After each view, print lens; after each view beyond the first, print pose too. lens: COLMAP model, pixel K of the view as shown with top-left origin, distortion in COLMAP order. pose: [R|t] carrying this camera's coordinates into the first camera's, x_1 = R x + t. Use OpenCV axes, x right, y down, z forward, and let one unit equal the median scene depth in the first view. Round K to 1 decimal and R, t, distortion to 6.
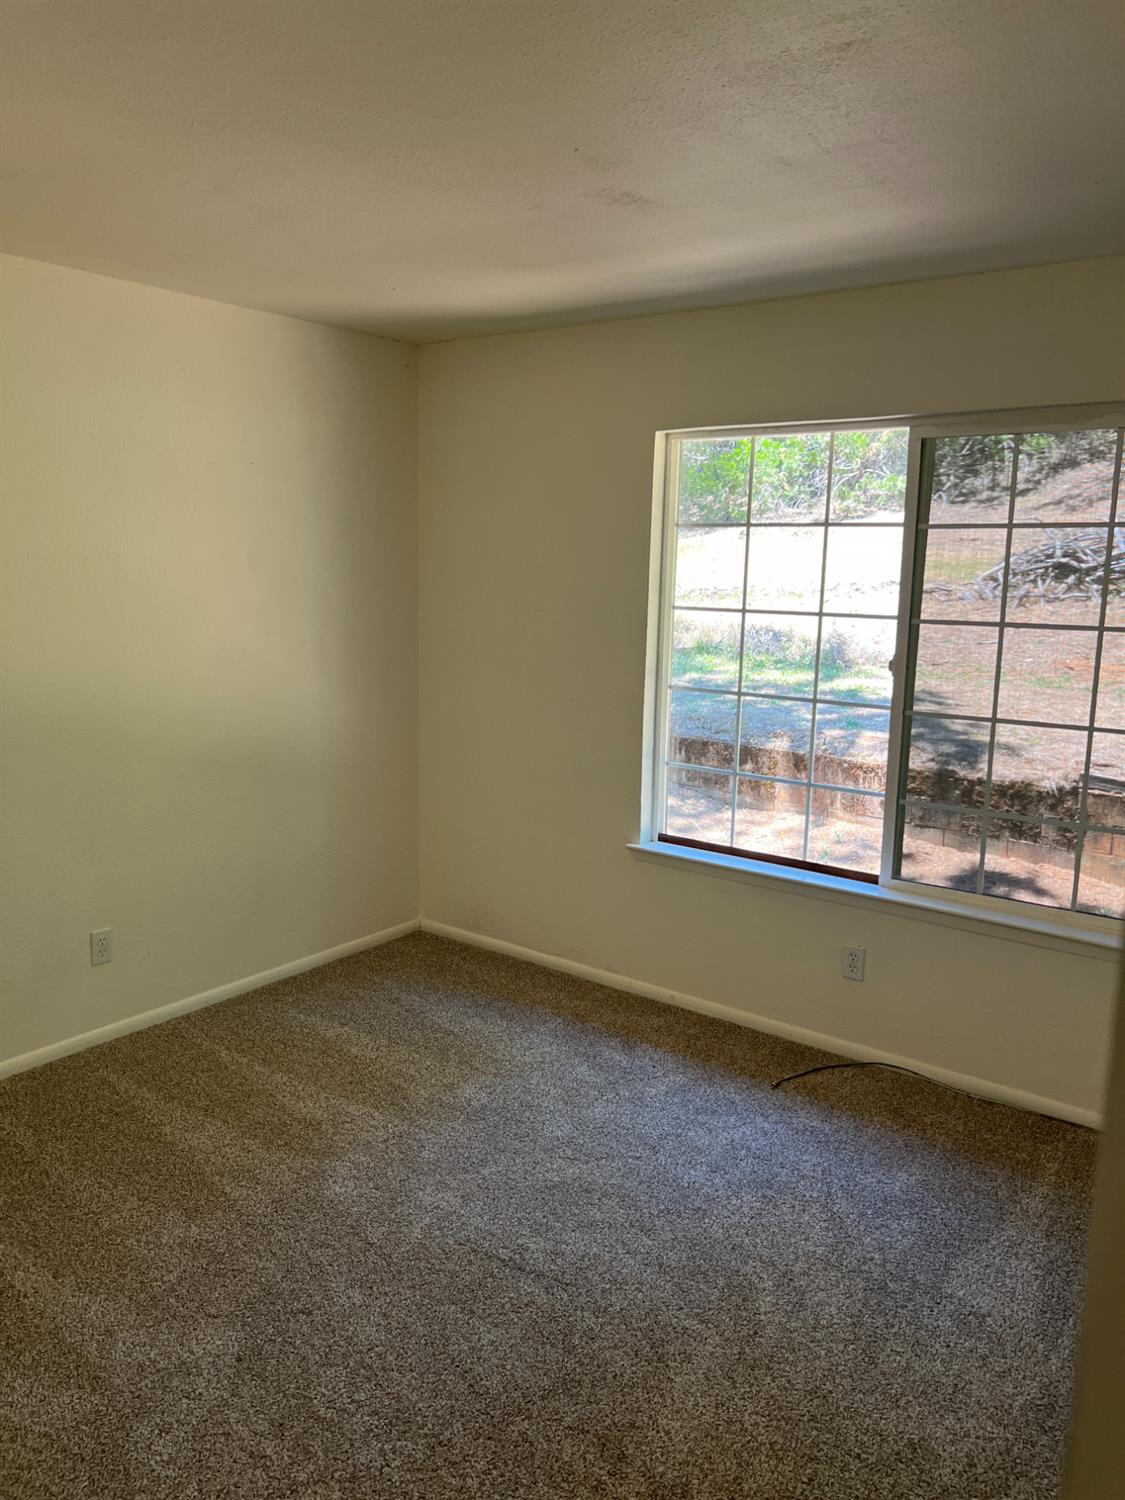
lens RADIAL K [[1111.6, 0, 566.6], [0, 1111.6, 757.1], [0, 0, 1]] dist [0.039263, -0.052234]
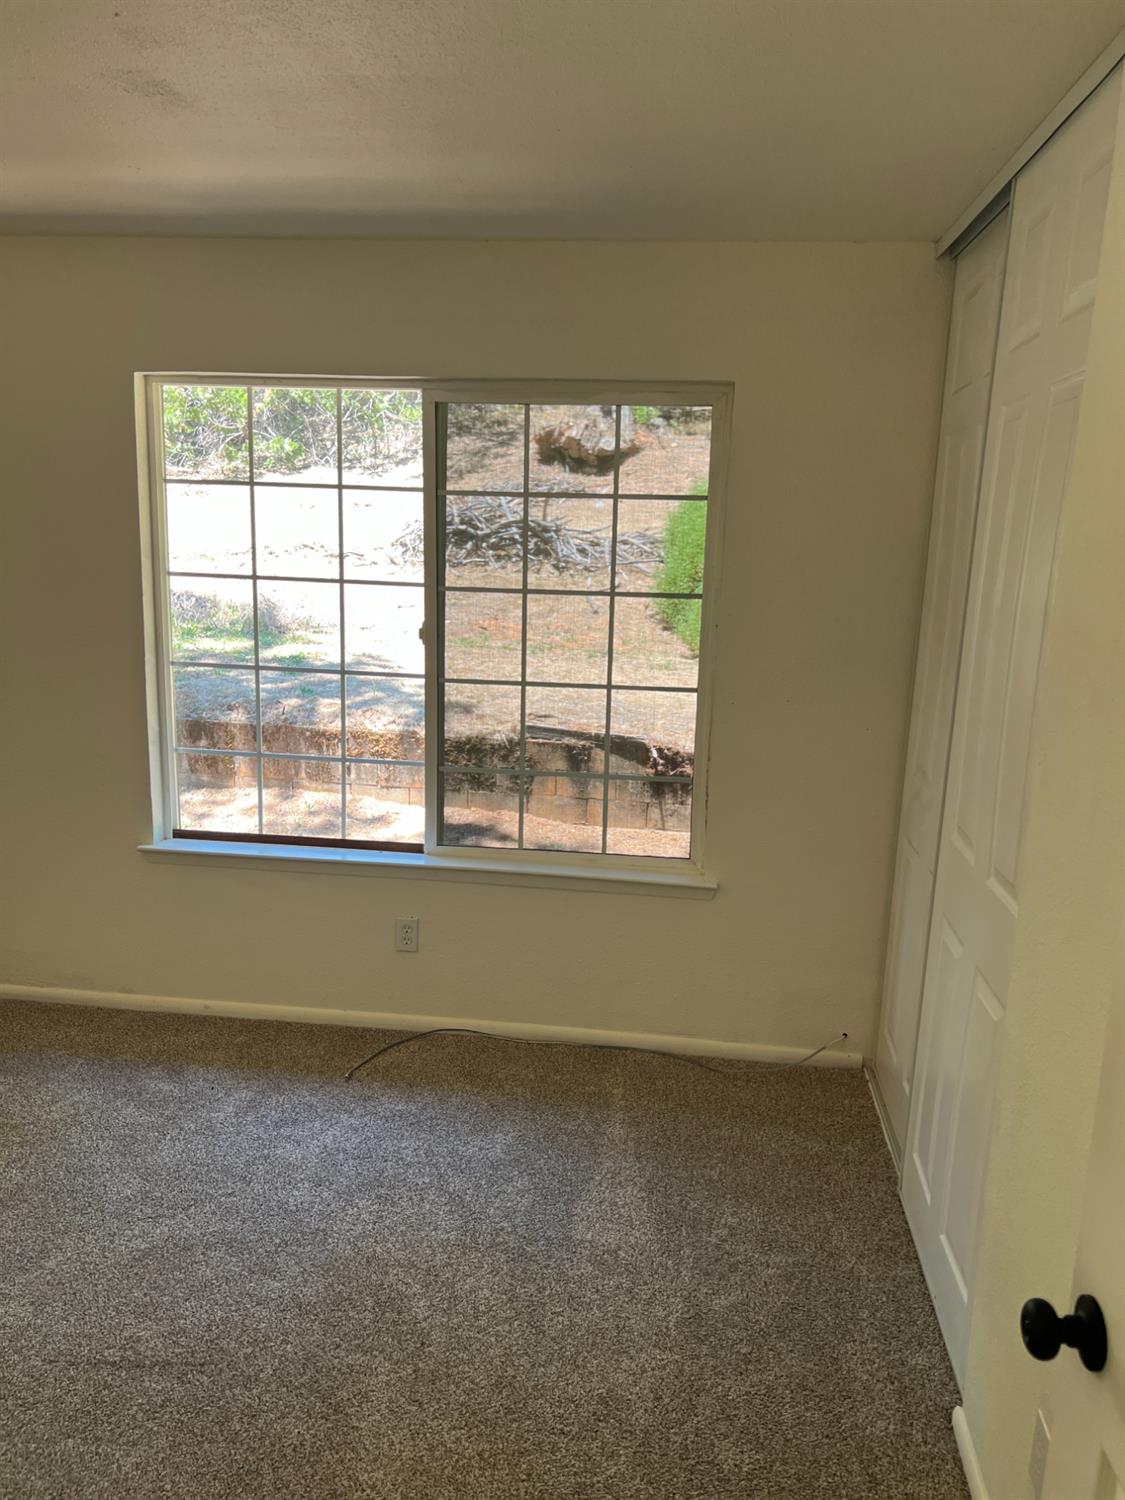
lens RADIAL K [[1111.6, 0, 566.6], [0, 1111.6, 757.1], [0, 0, 1]] dist [0.039263, -0.052234]
pose [[0.861989, -0.088285, 0.499180, -0.082954], [0.072118, 0.996059, 0.051628, -0.011691], [-0.501770, -0.008502, 0.864959, 0.064066]]
